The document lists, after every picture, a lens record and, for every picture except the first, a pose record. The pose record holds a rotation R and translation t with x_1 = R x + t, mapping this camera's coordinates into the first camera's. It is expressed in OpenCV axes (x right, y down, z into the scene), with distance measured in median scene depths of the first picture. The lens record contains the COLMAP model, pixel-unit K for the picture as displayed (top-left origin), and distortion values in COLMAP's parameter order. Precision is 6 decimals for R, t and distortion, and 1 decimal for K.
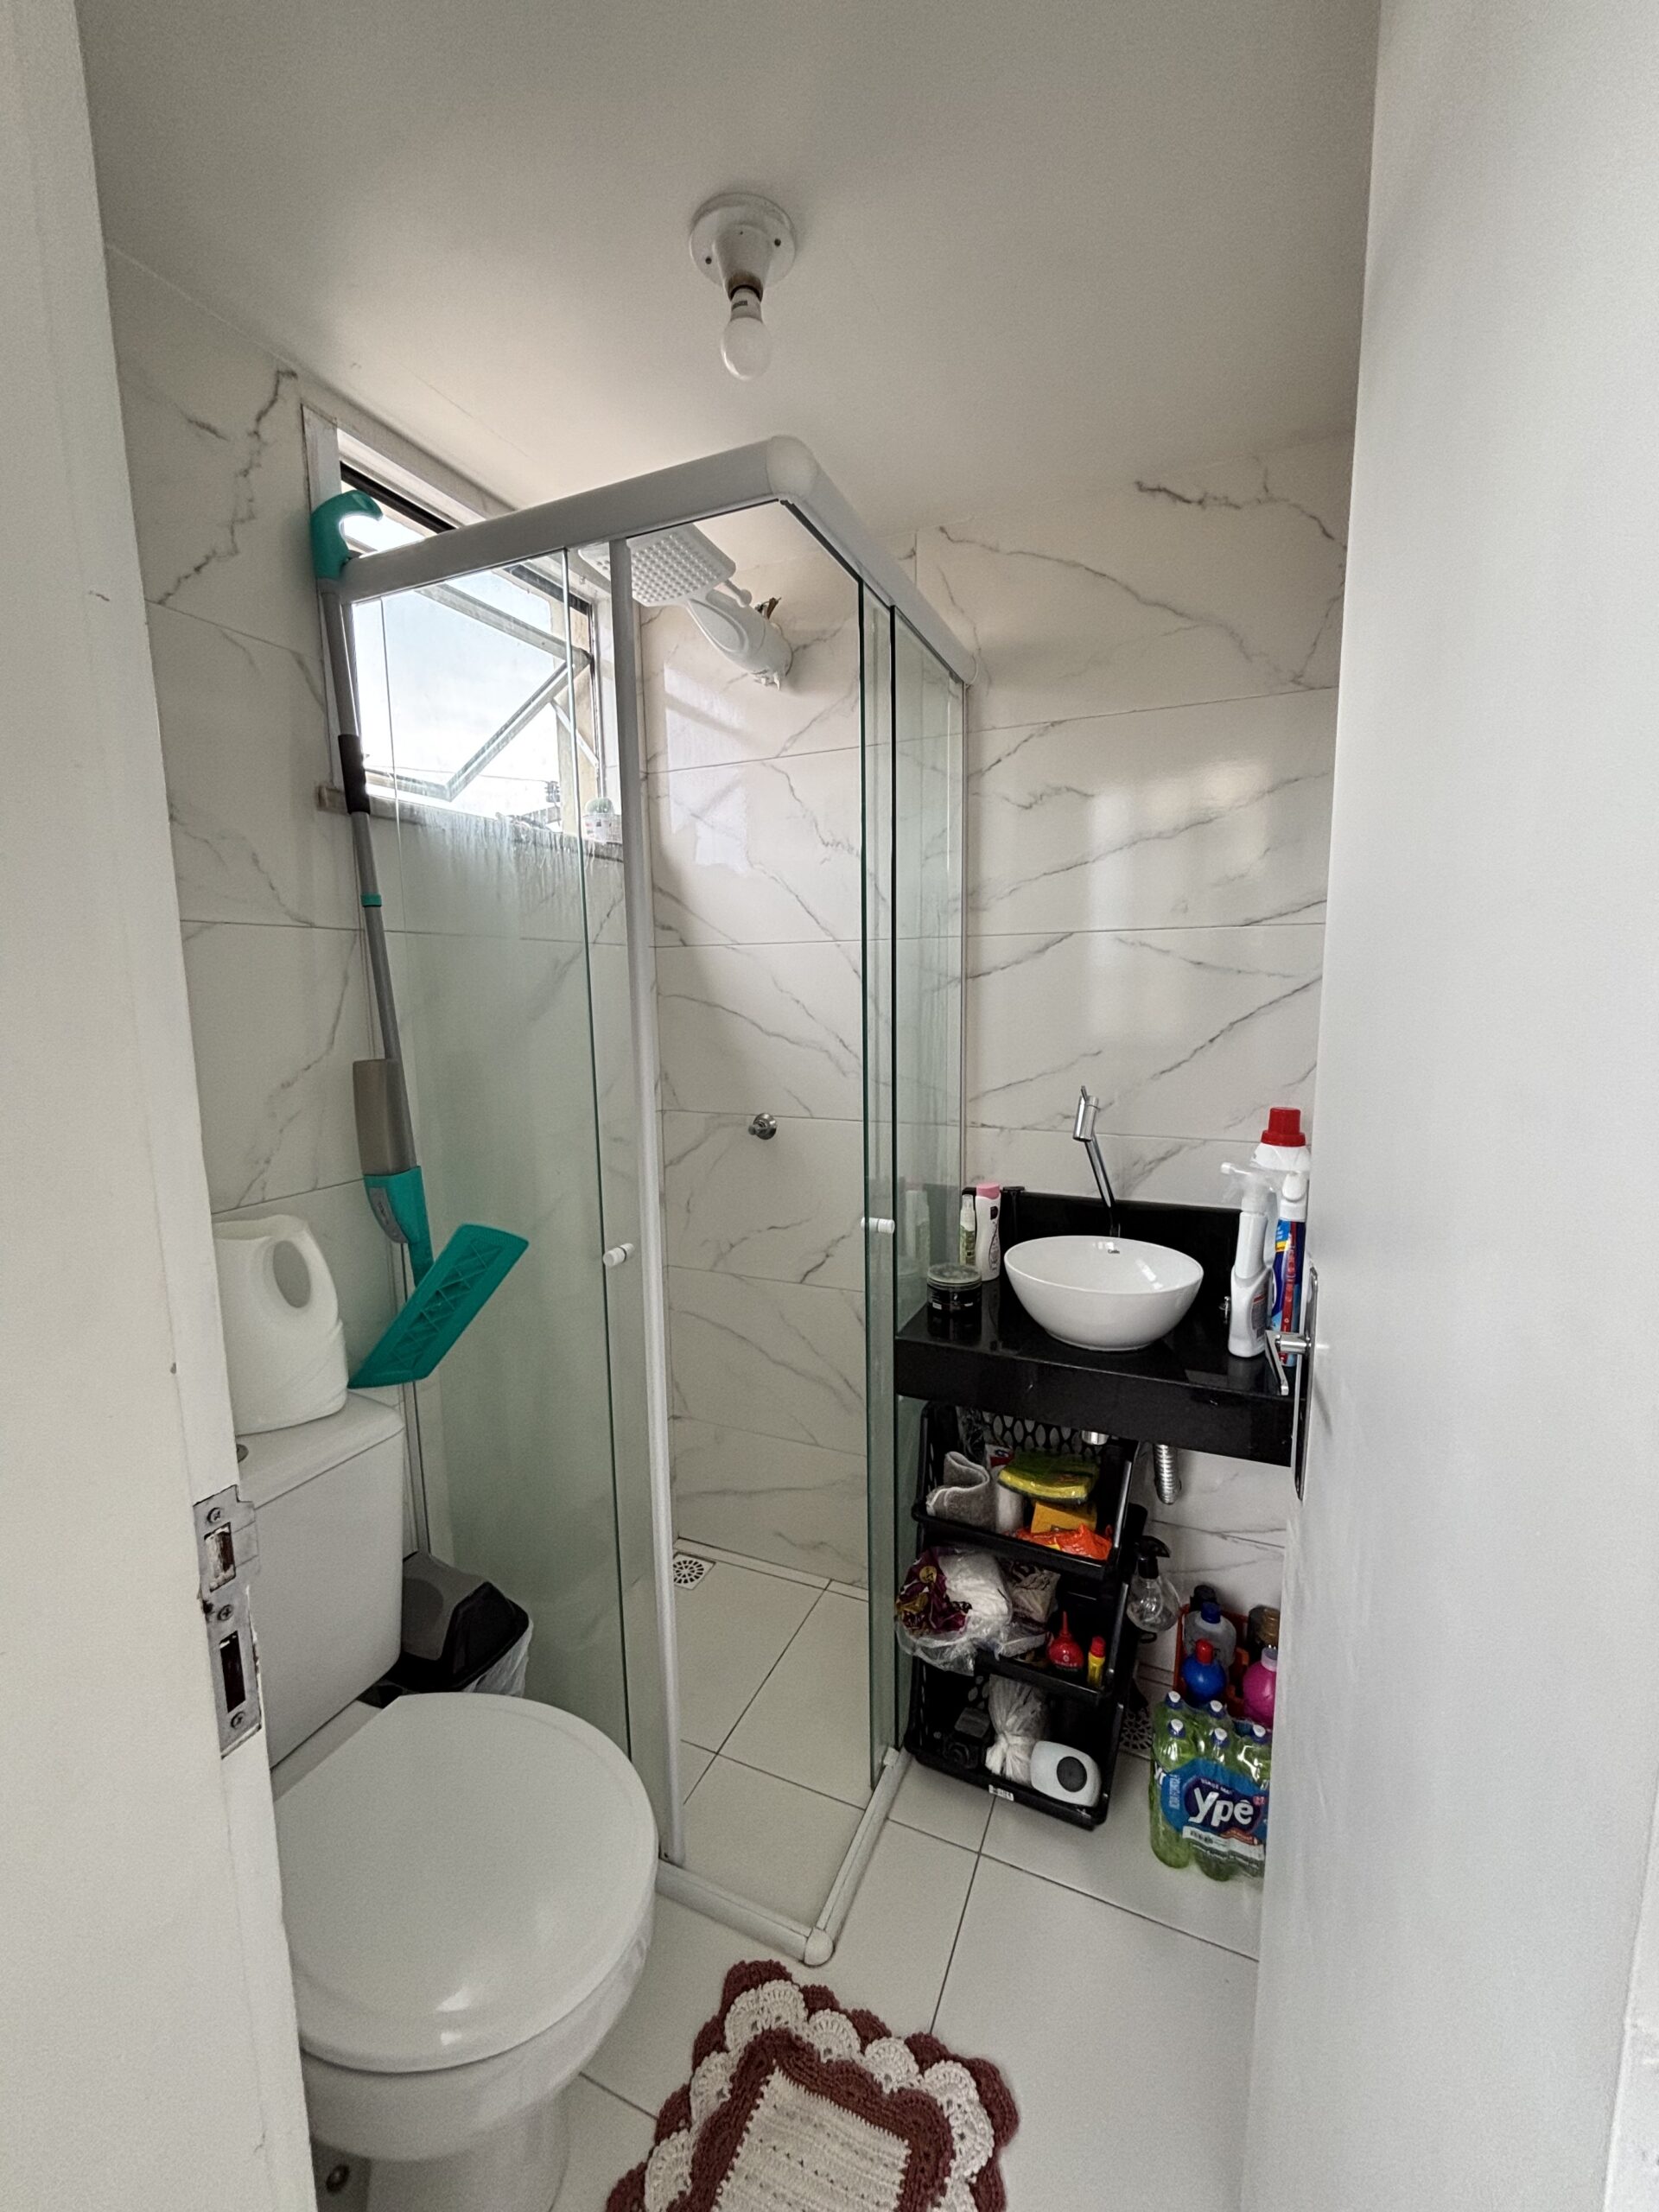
lens RADIAL K [[884.6, 0, 833.0], [0, 884.6, 1104.1], [0, 0, 1]] dist [-0.006706, -0.000623]
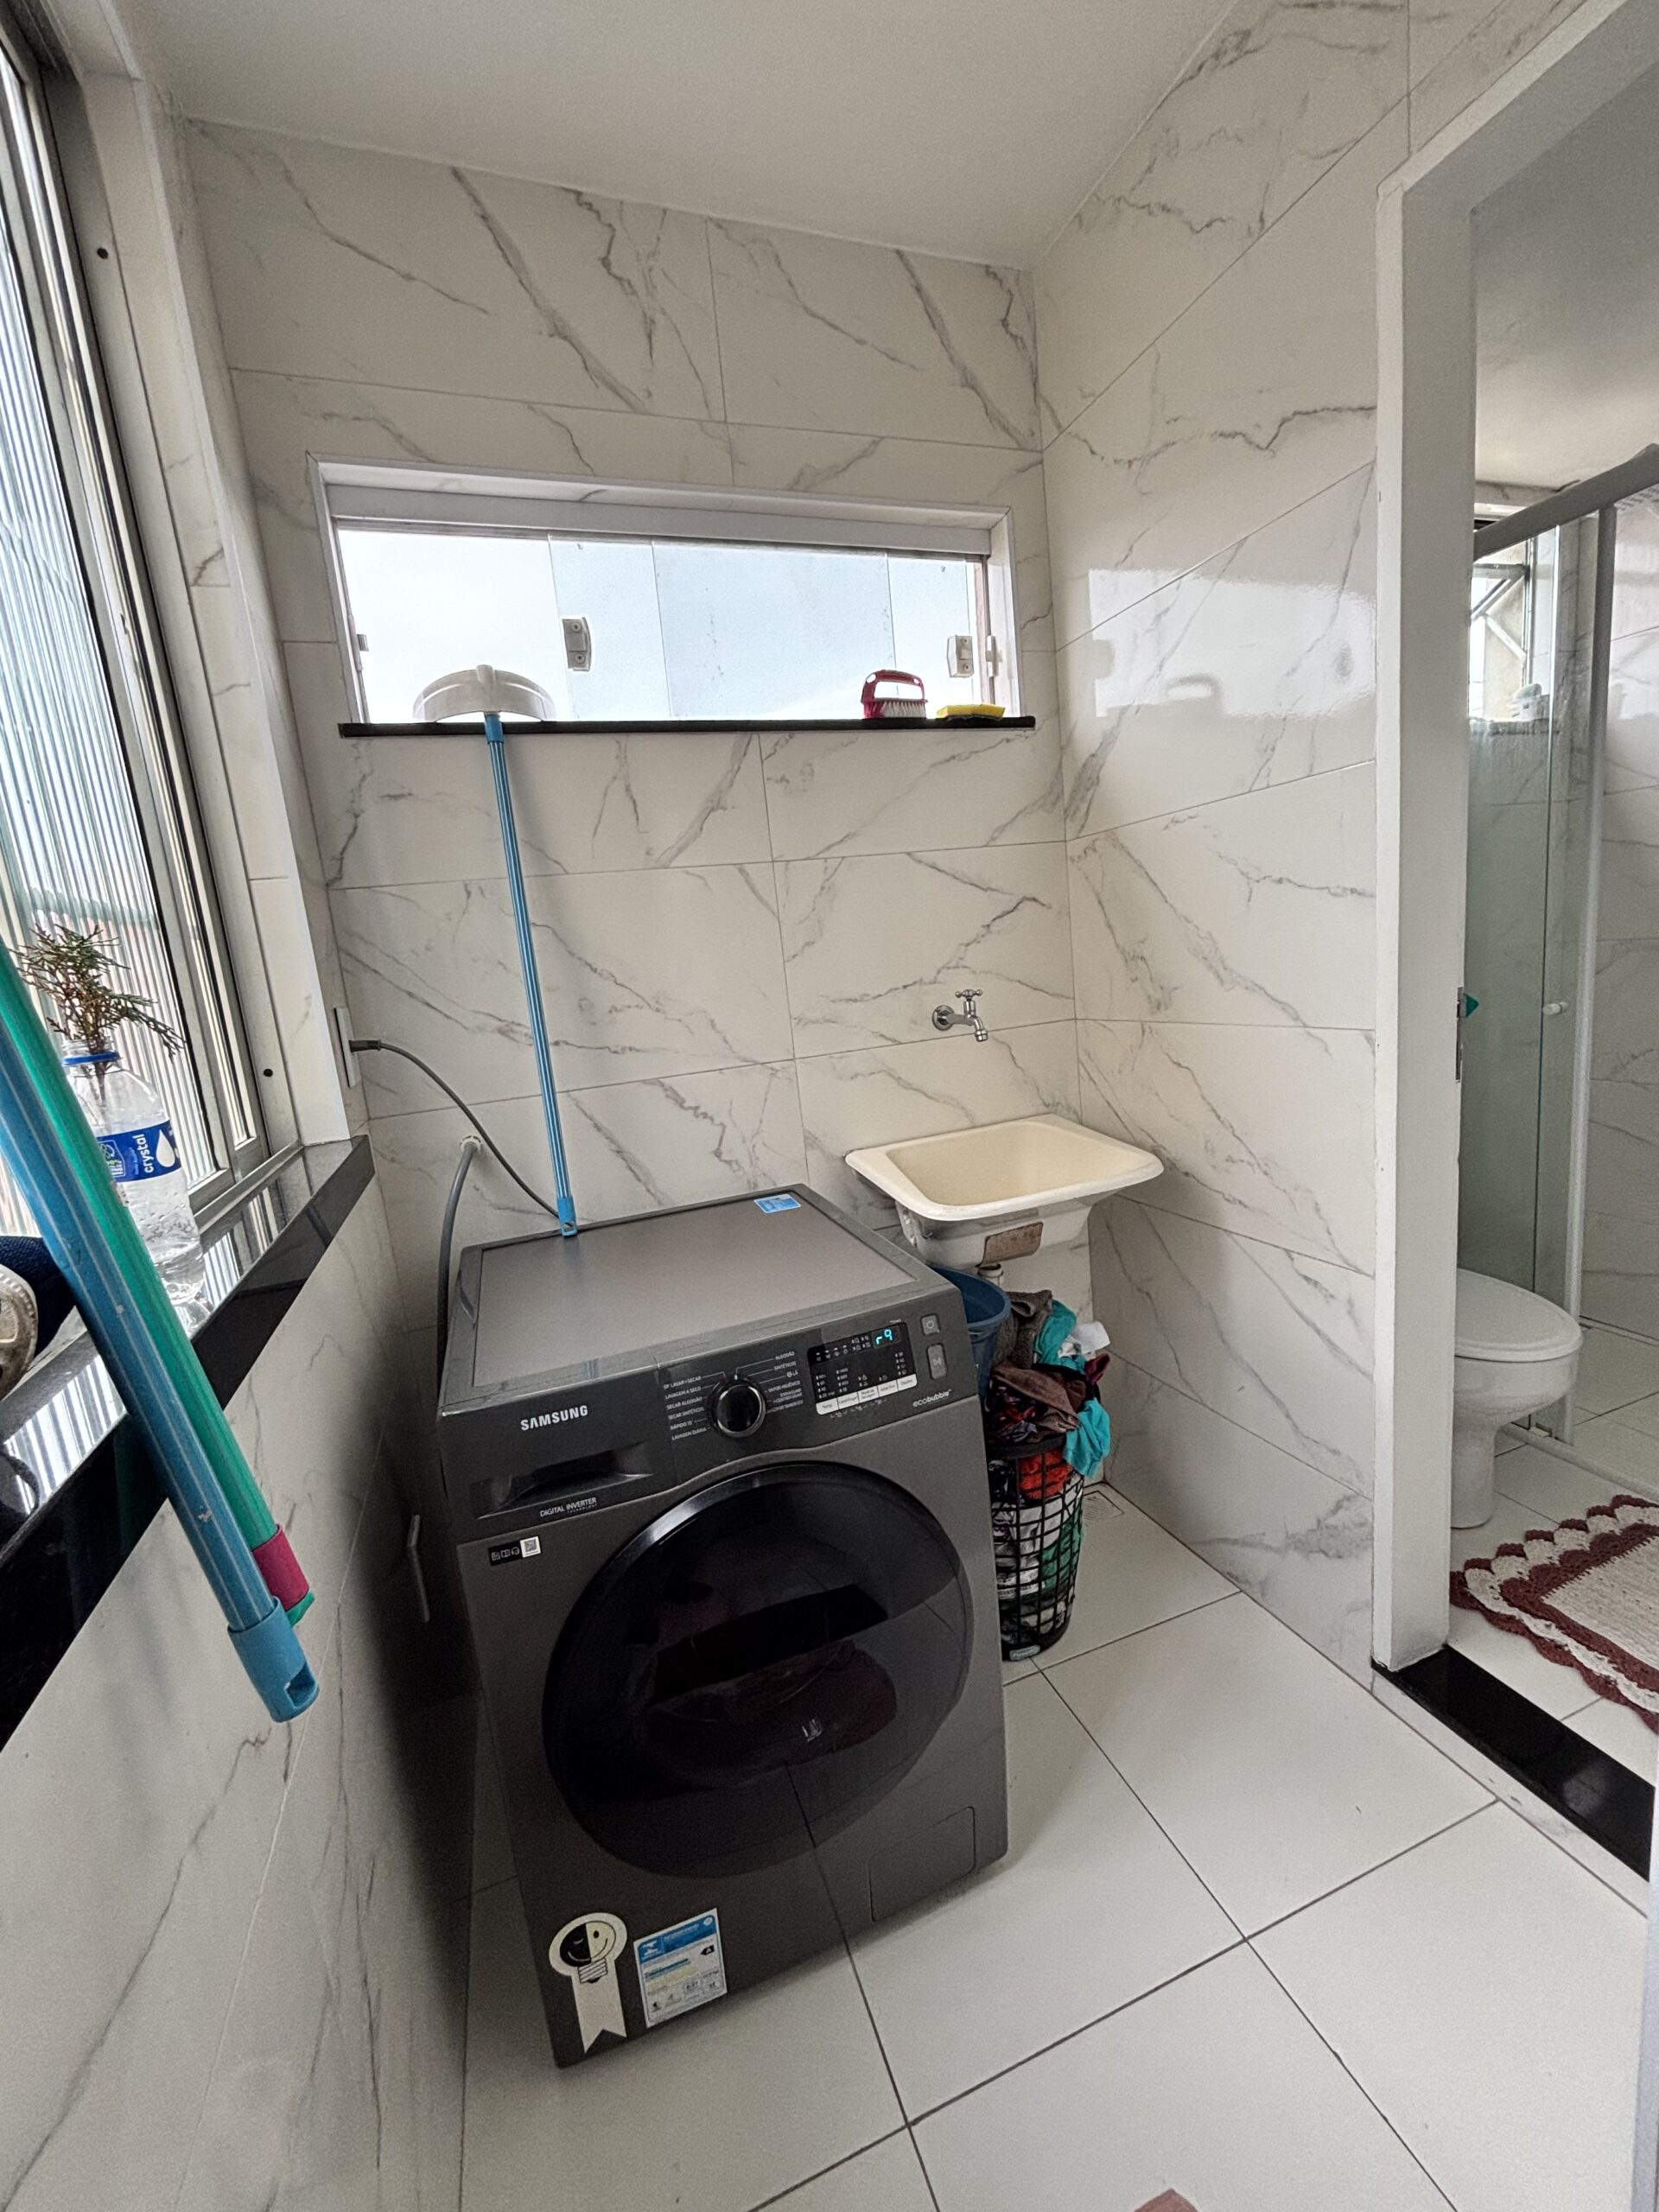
lens RADIAL K [[884.6, 0, 832.8], [0, 884.6, 1113.3], [0, 0, 1]] dist [-0.006706, -0.000623]
pose [[0.692483, 0.068838, -0.718142, -0.010952], [-0.008199, 0.996124, 0.087578, 0.158626], [0.721388, -0.054758, 0.690363, -0.603962]]
